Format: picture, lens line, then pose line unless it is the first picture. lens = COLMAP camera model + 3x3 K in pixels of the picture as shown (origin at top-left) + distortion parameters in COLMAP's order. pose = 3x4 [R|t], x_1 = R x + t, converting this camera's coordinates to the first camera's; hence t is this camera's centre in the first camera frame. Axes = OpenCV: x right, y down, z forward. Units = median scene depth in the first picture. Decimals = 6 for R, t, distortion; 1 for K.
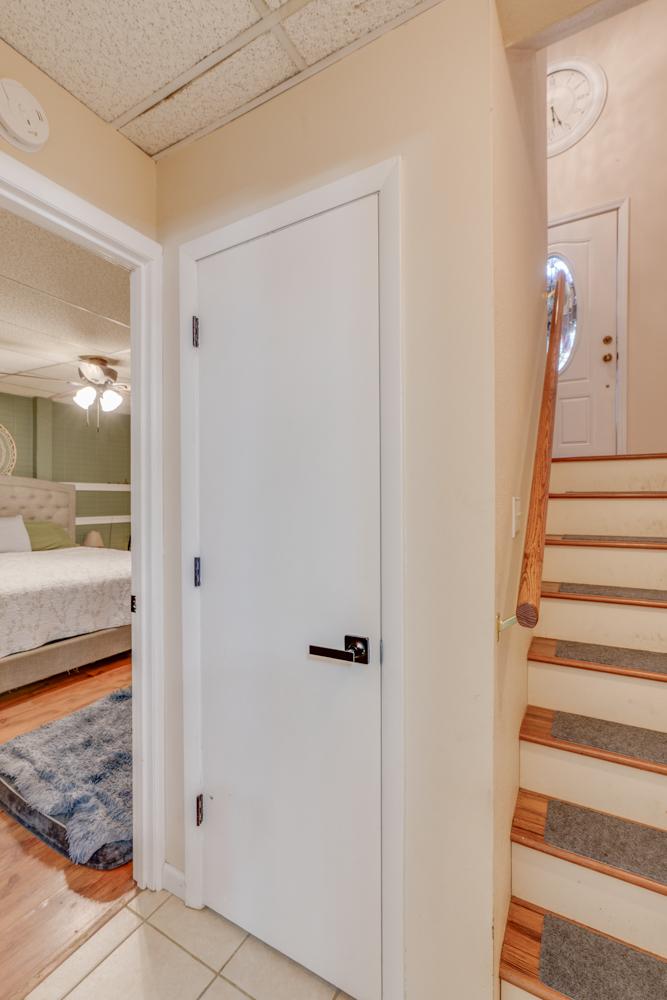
lens RADIAL K [[465.1, 0, 331.5], [0, 465.1, 500.5], [0, 0, 1]] dist [-0.011121, 0.001026]
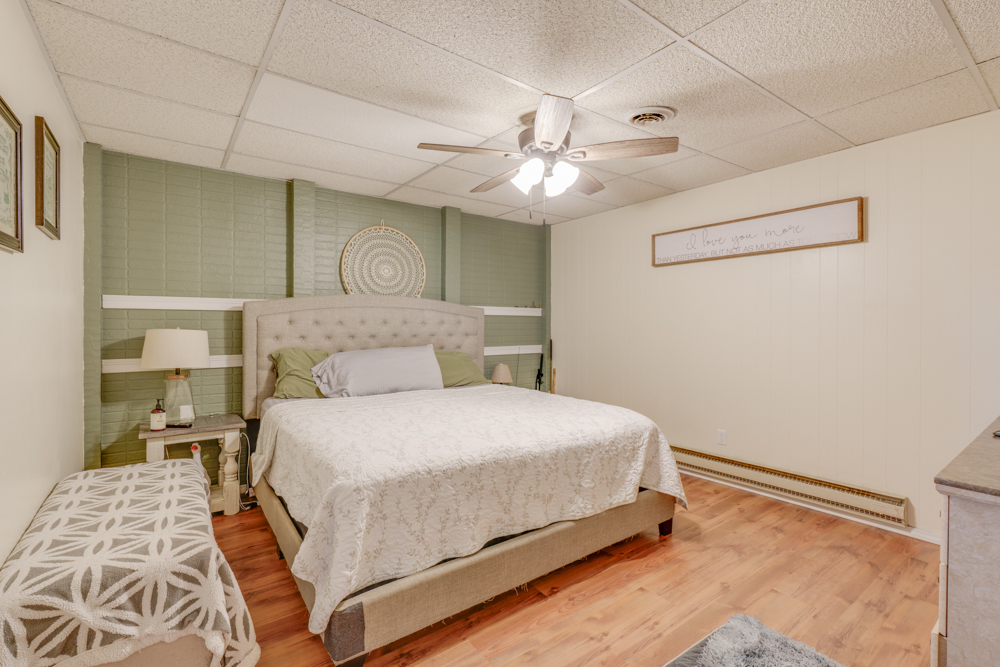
lens RADIAL K [[465.1, 0, 502.3], [0, 465.1, 330.1], [0, 0, 1]] dist [-0.011121, 0.001026]
pose [[0.924151, 0.006162, -0.381979, -0.223927], [-0.004572, 0.999977, 0.005070, 0.001081], [0.382001, -0.002939, 0.924157, 0.258823]]
